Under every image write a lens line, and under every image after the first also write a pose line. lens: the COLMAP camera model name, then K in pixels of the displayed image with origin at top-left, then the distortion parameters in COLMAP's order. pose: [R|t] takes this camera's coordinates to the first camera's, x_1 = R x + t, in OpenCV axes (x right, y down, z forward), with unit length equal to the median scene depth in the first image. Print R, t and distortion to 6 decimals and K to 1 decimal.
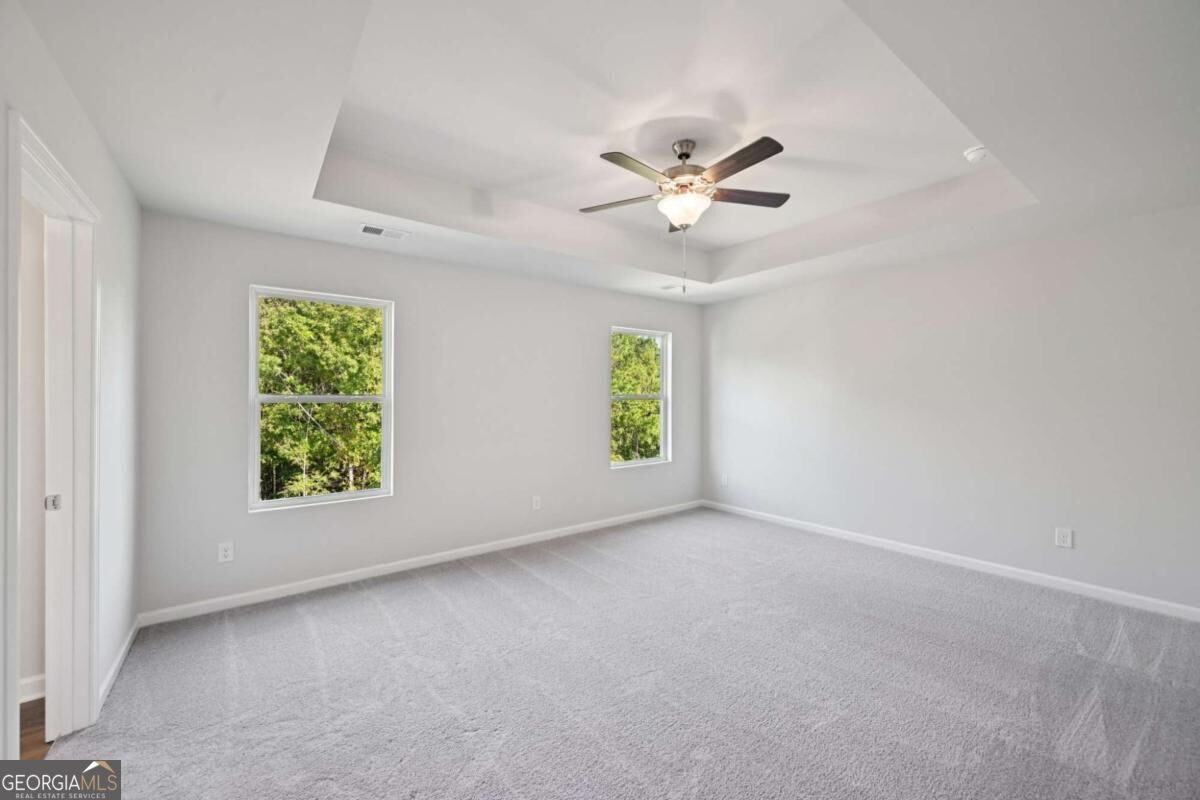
lens RADIAL K [[476.5, 0, 603.2], [0, 476.5, 398.5], [0, 0, 1]] dist [-0.002819, -0.000154]
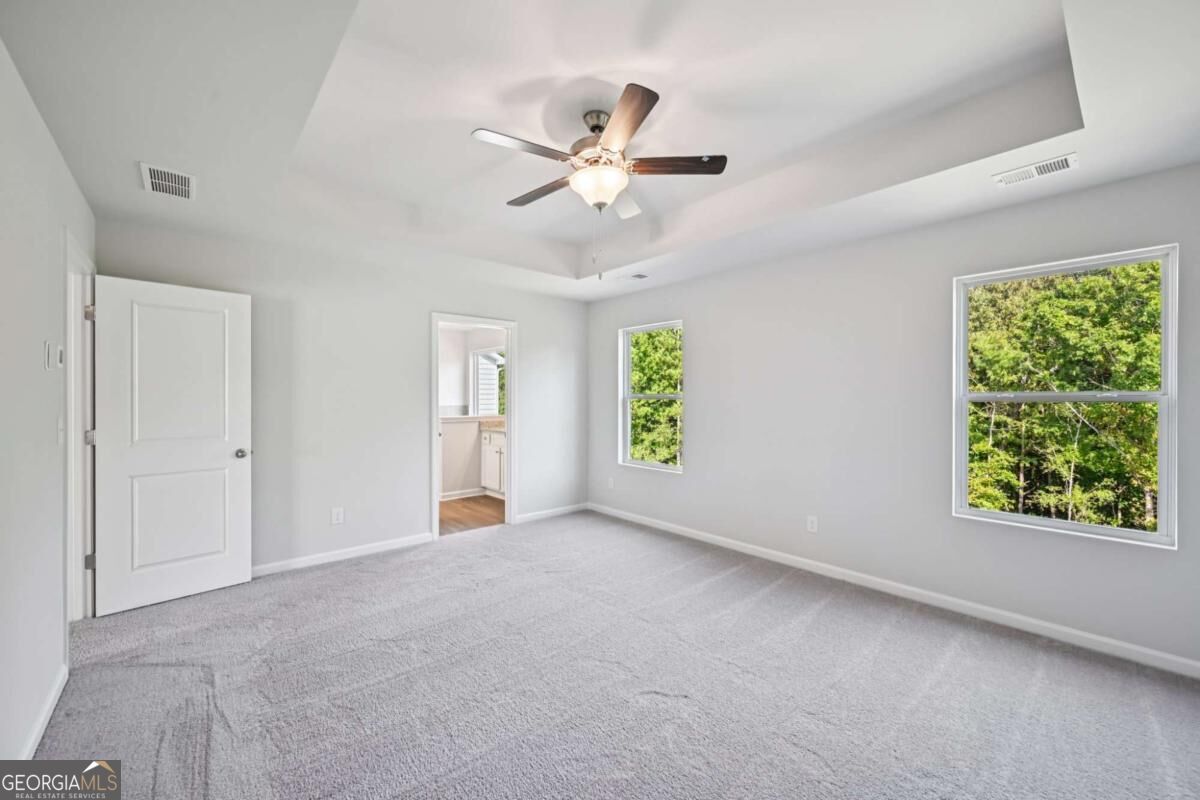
lens RADIAL K [[476.5, 0, 608.9], [0, 476.5, 396.0], [0, 0, 1]] dist [-0.002819, -0.000154]
pose [[0.069403, 0.005410, -0.997574, 0.157364], [-0.004827, 0.999975, 0.005088, -0.001357], [0.997577, 0.004462, 0.069427, 0.141373]]
